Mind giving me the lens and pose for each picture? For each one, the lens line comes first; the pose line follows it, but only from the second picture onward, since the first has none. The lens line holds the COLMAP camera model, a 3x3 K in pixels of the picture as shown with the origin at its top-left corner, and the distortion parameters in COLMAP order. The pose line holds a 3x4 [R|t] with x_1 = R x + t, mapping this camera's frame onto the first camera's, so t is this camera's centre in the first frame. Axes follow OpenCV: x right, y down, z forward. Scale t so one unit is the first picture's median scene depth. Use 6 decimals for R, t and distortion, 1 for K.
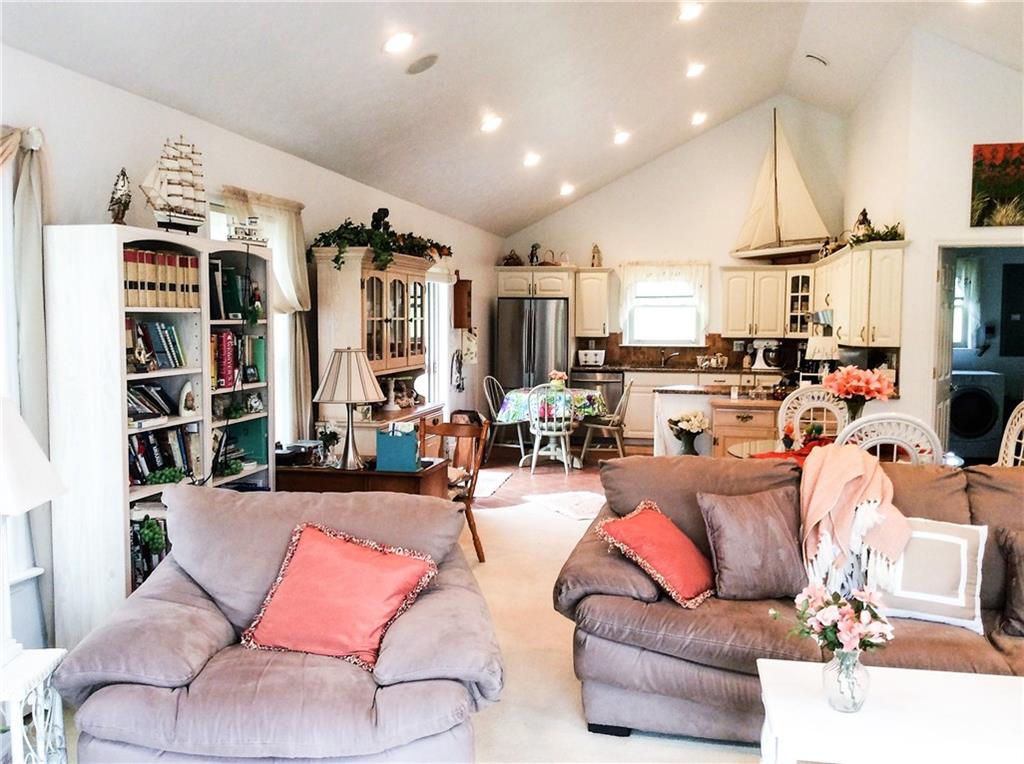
lens RADIAL K [[974.4, 0, 512.0], [0, 974.4, 382.0], [0, 0, 1]] dist [0.055090, -0.007886]
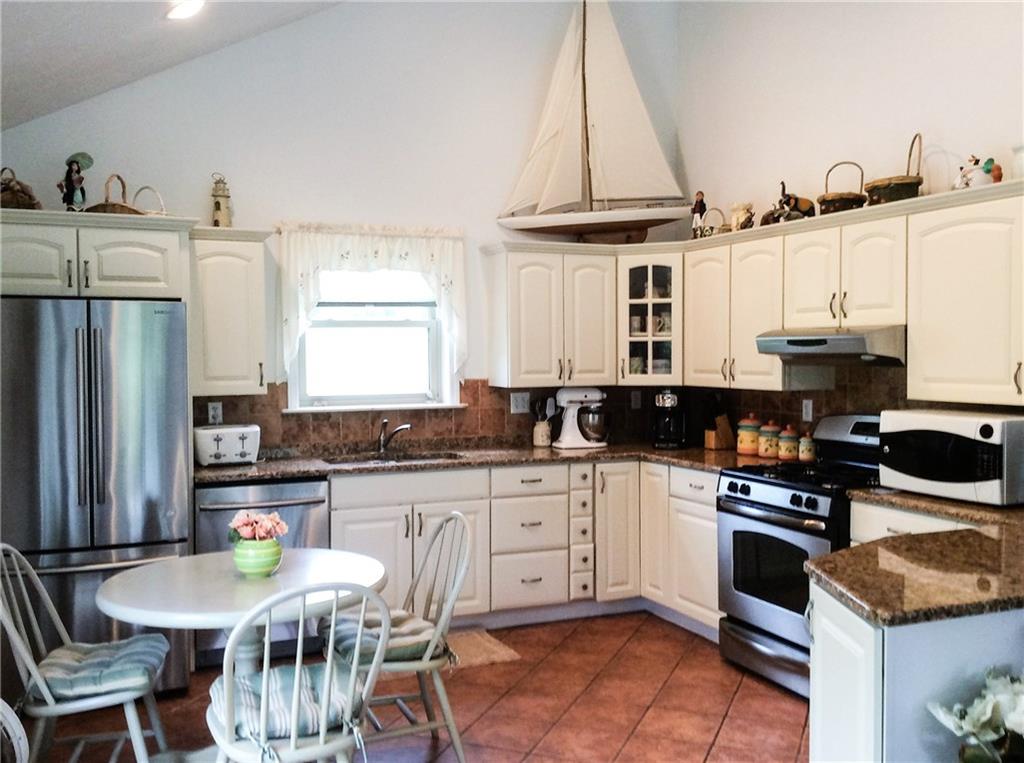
lens RADIAL K [[974.4, 0, 512.0], [0, 974.4, 381.5], [0, 0, 1]] dist [0.055090, -0.007886]
pose [[0.809567, -0.028663, 0.586328, -0.066108], [0.047901, 0.998702, -0.017316, -0.039621], [-0.585070, 0.042104, 0.809889, 0.597354]]
